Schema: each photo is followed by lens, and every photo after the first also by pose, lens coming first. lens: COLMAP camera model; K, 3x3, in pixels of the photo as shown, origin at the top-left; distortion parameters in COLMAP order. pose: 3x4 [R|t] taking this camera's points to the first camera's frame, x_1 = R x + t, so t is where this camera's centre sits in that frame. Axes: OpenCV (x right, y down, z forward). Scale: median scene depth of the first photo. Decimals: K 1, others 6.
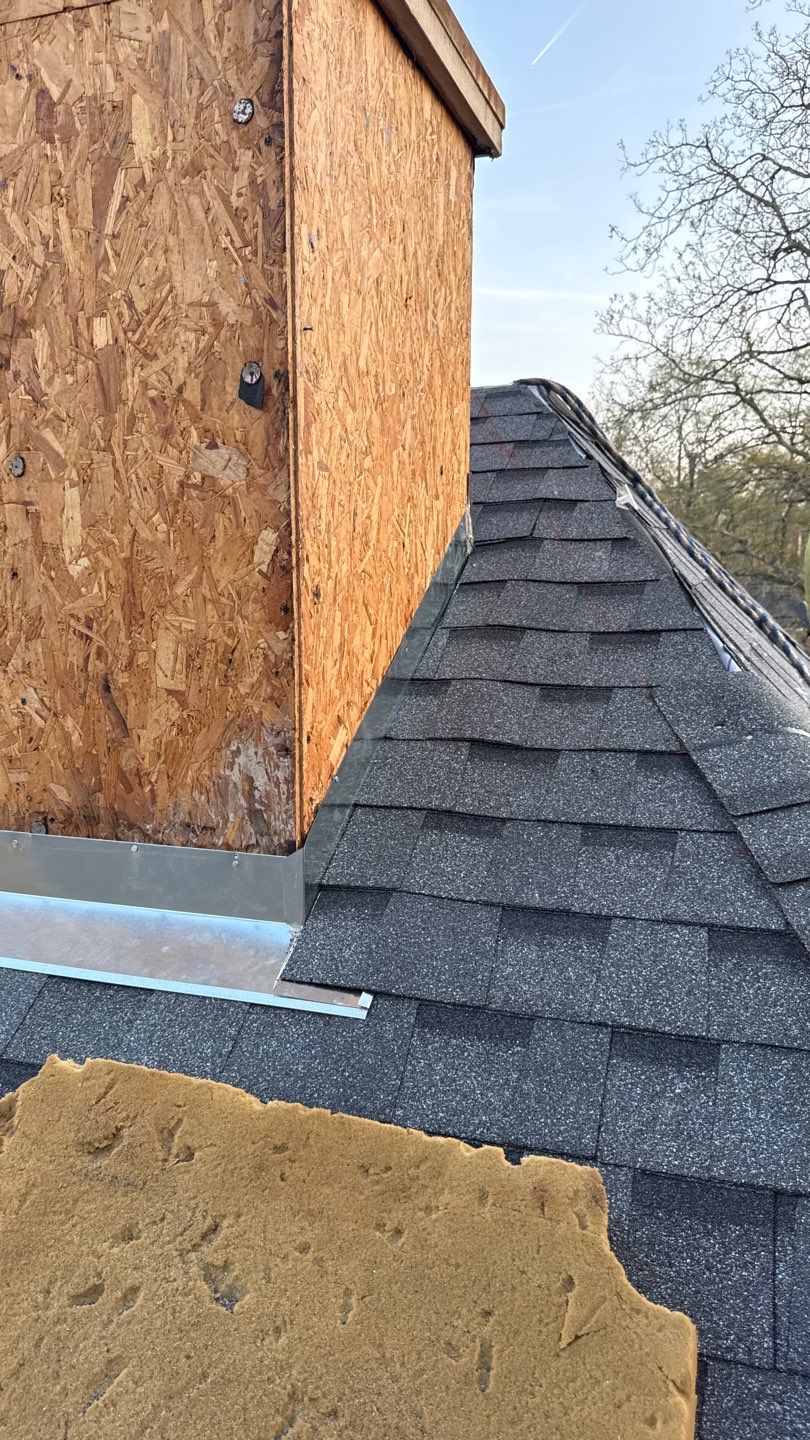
lens RADIAL K [[986.9, 0, 403.9], [0, 986.9, 718.2], [0, 0, 1]] dist [0.027727, -0.057187]
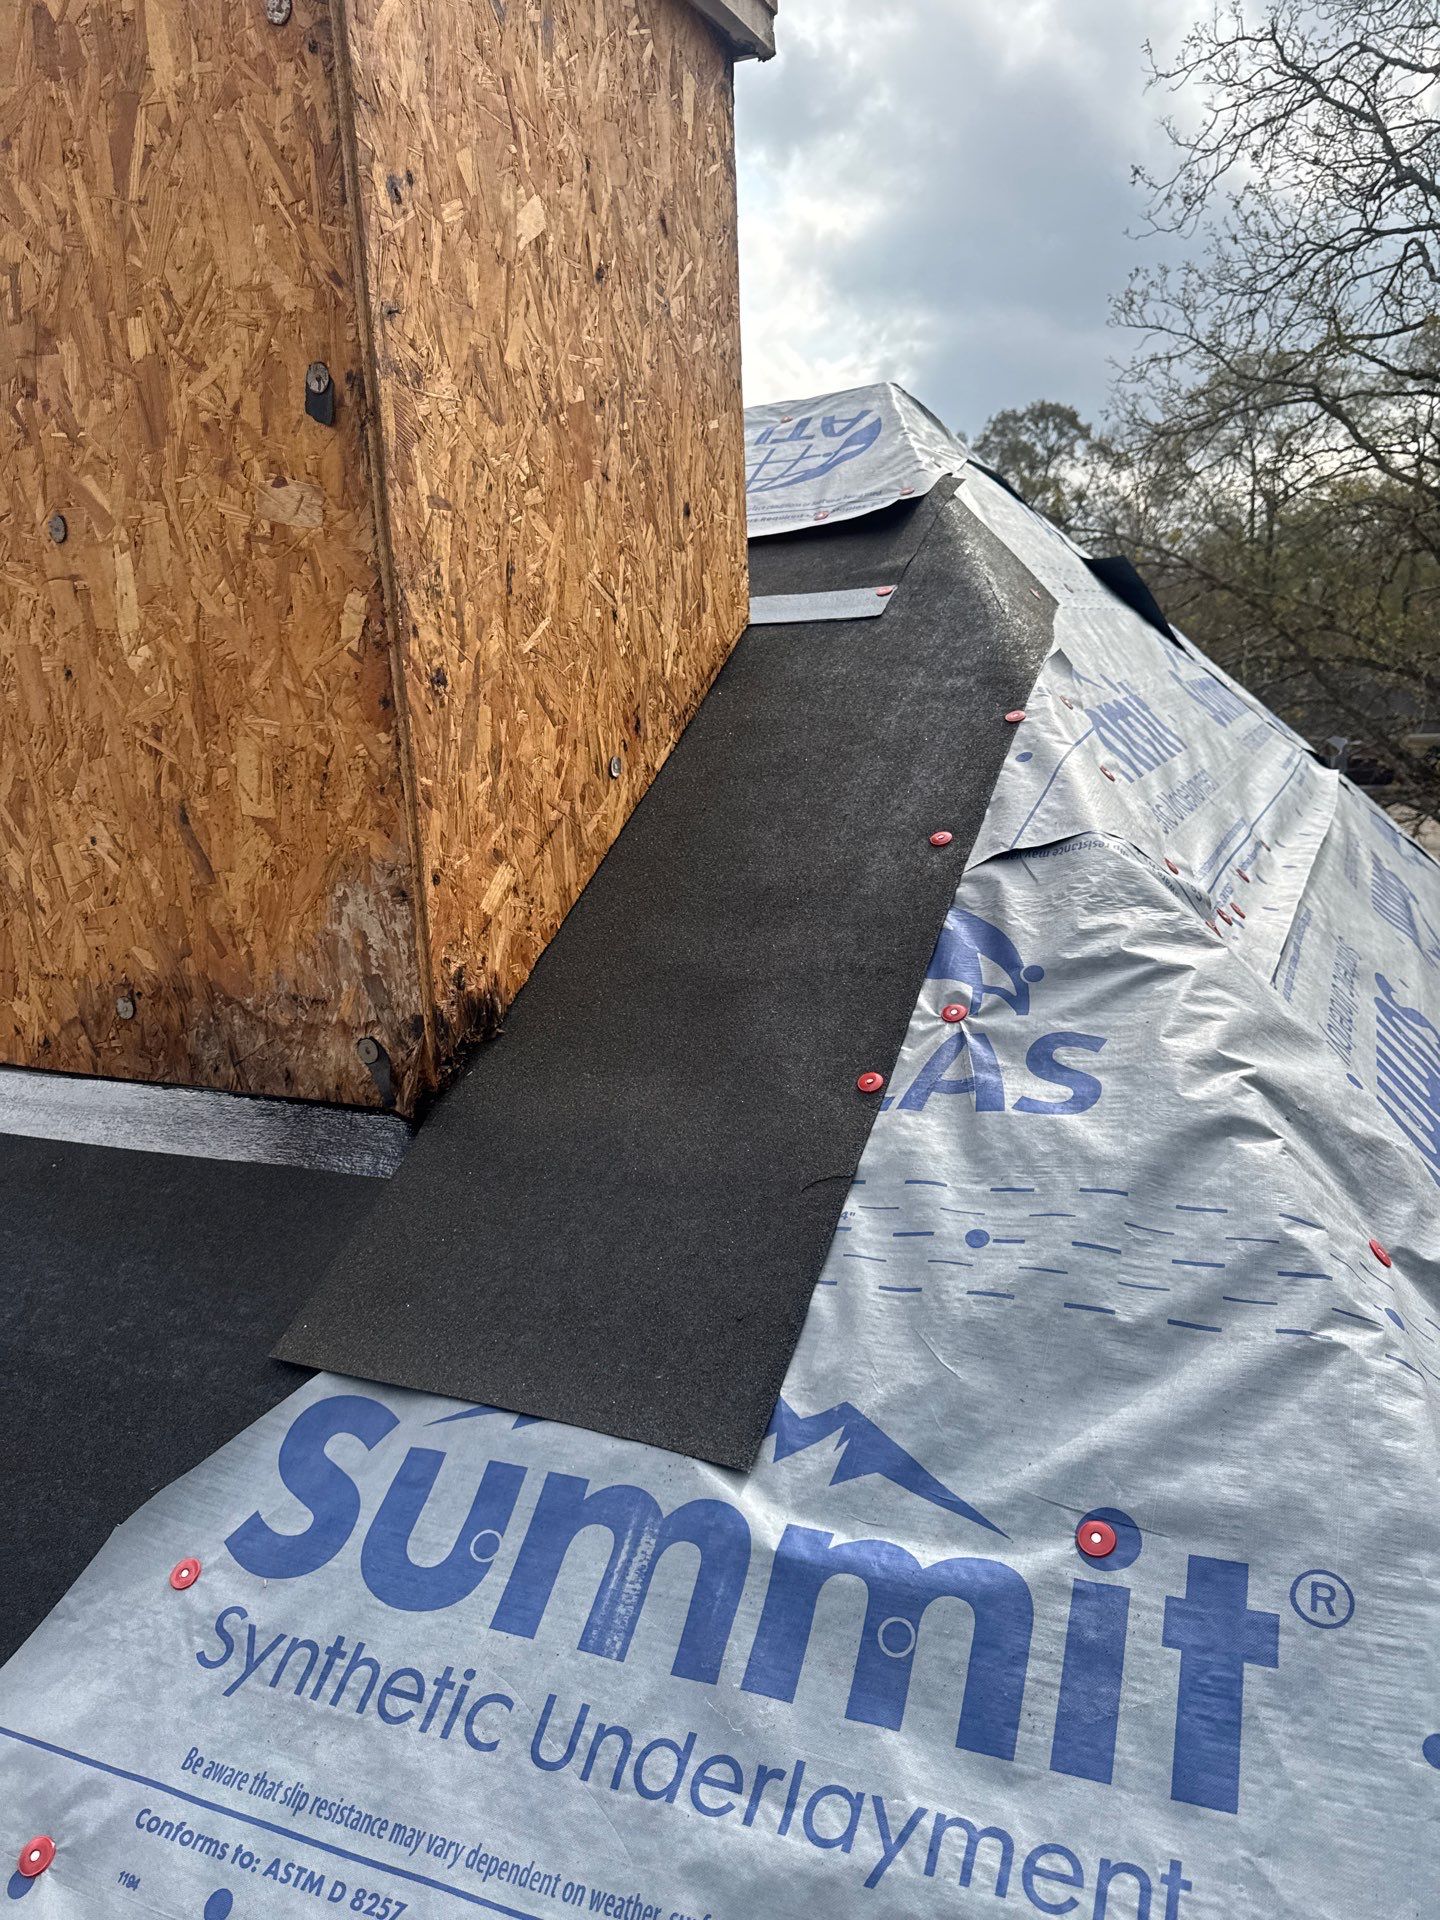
lens RADIAL K [[1325.8, 0, 716.9], [0, 1325.8, 958.0], [0, 0, 1]] dist [-0.007731, -0.002111]
pose [[0.993535, -0.017477, -0.112172, 0.217315], [0.024126, 0.998014, 0.058192, 0.026858], [0.110932, -0.060522, 0.991983, 0.032844]]
